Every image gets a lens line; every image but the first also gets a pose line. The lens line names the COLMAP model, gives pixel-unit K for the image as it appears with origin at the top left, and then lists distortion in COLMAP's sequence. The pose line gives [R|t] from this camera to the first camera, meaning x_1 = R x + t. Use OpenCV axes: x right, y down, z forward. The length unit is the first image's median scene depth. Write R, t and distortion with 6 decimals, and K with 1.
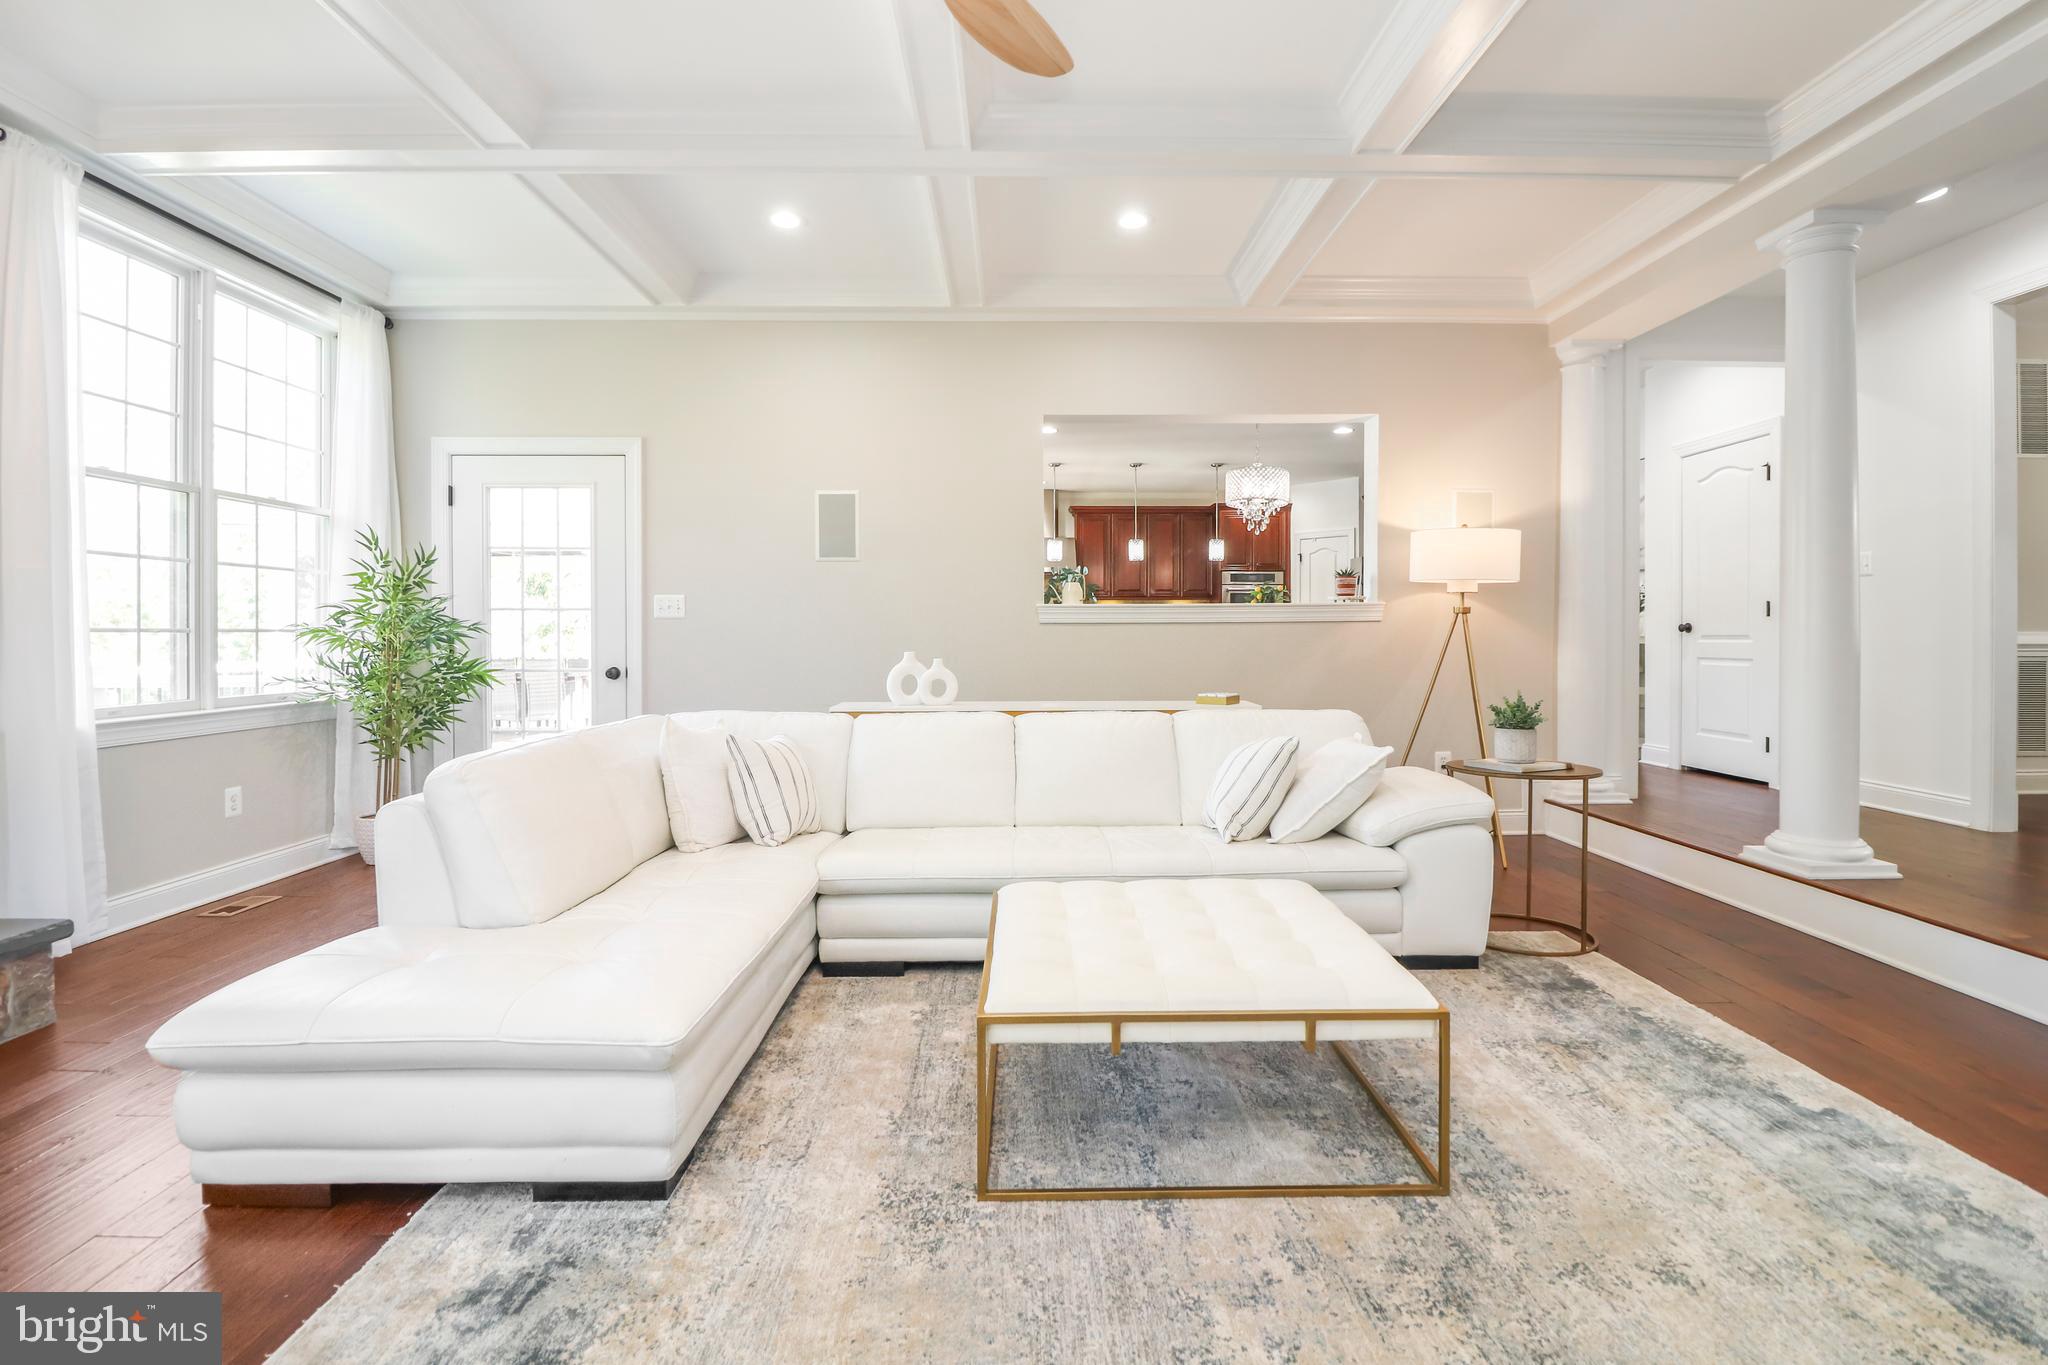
lens RADIAL K [[964.2, 0, 1032.6], [0, 964.2, 641.2], [0, 0, 1]] dist [0.002987, -0.013021]
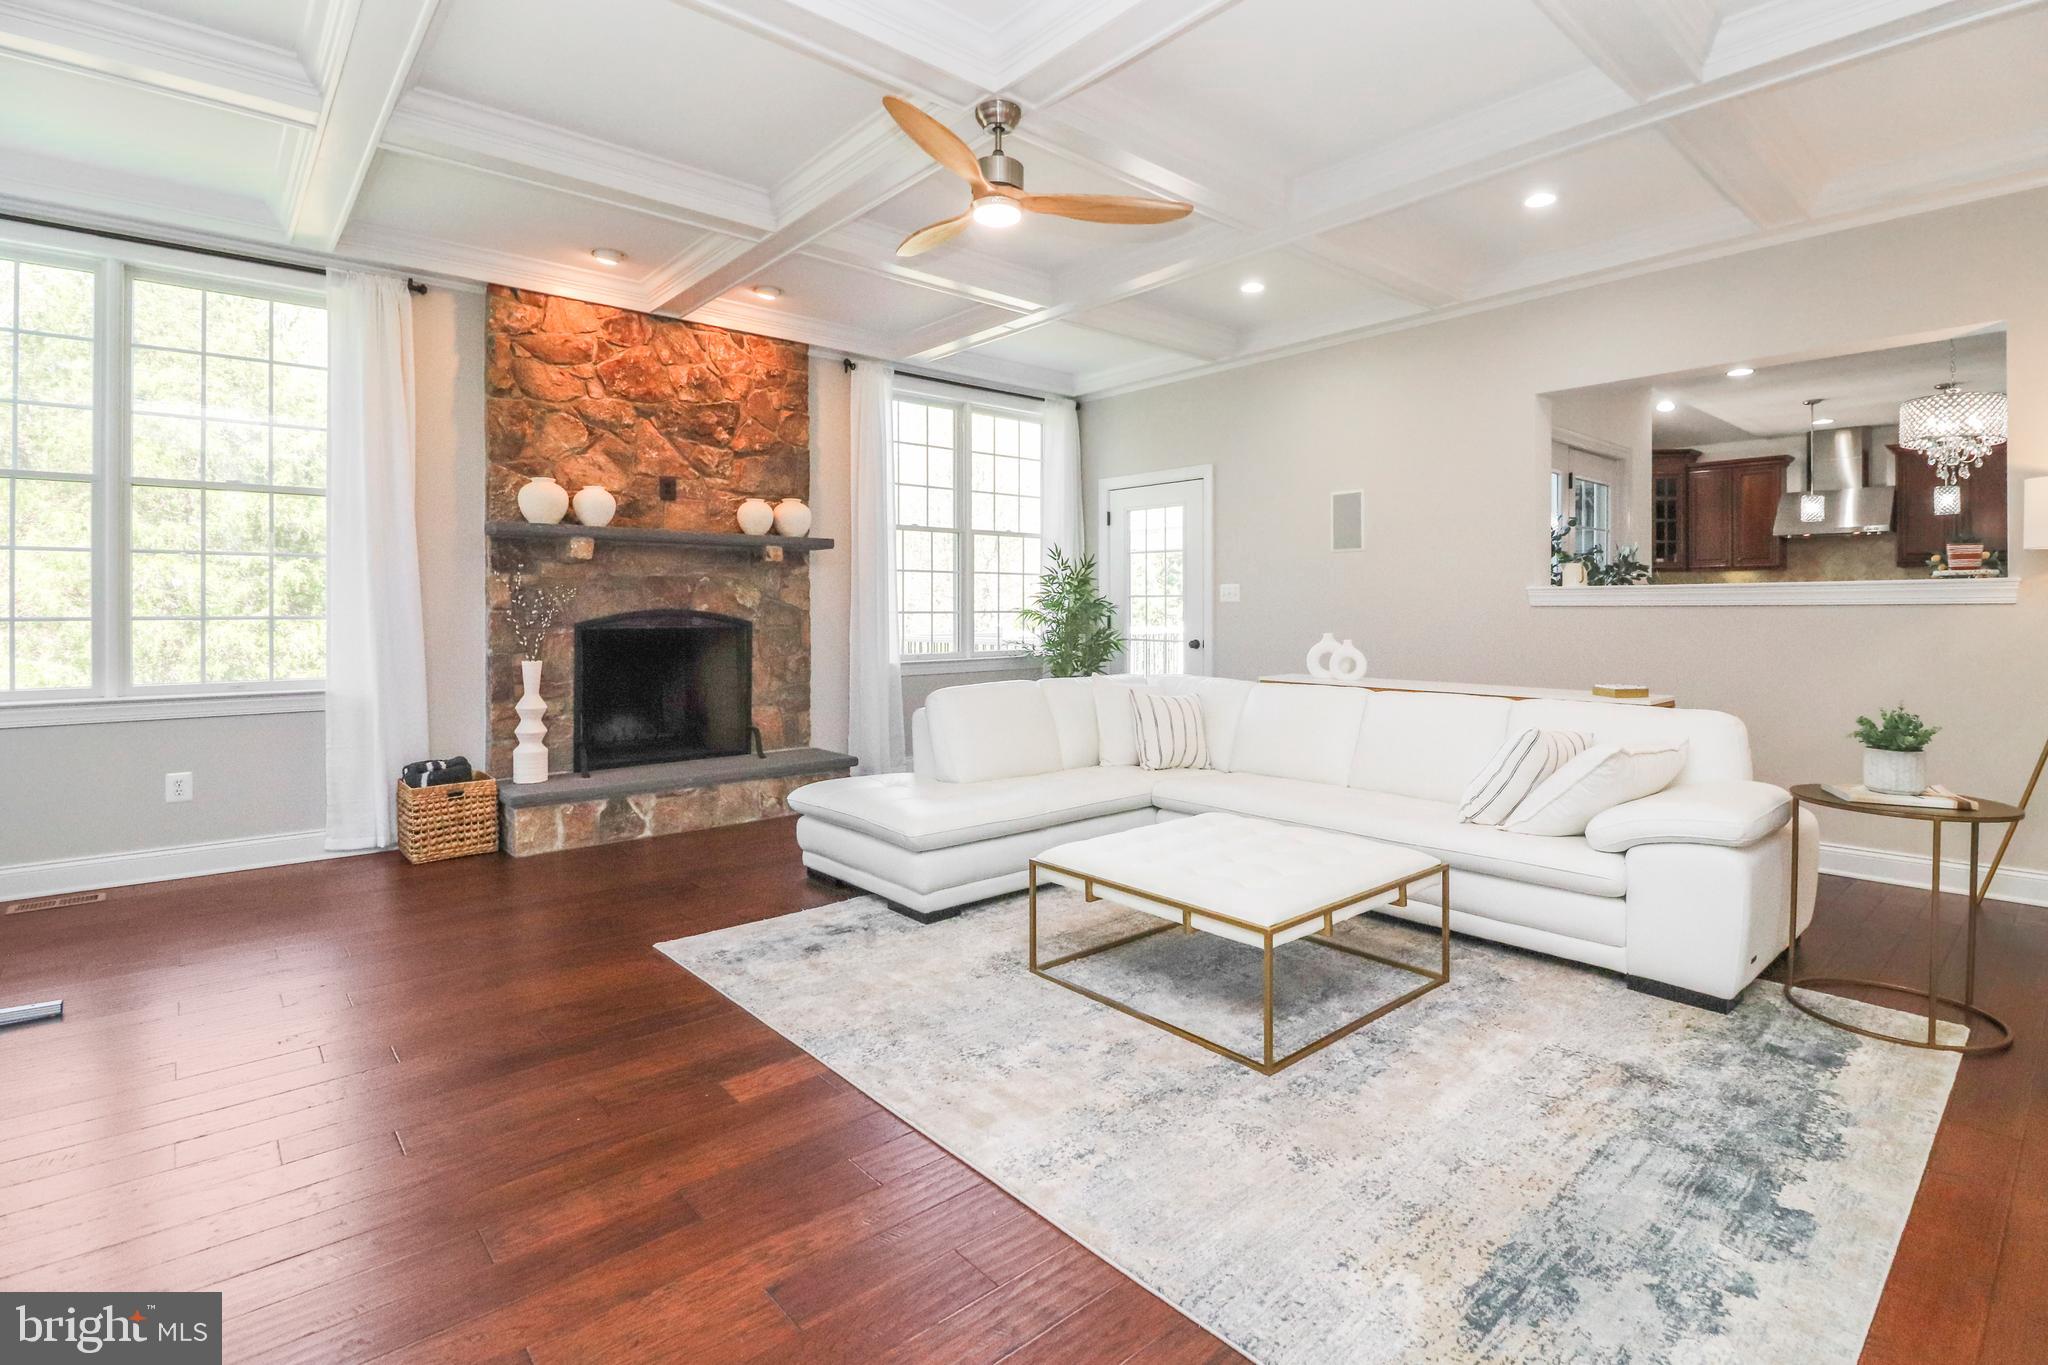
lens RADIAL K [[962.6, 0, 1031.7], [0, 962.6, 620.7], [0, 0, 1]] dist [-0.014927, -0.000584]
pose [[0.640703, 0.010299, -0.767720, 0.595106], [-0.006037, 0.999947, 0.008376, -0.013000], [0.767765, -0.000732, 0.640731, -0.018744]]
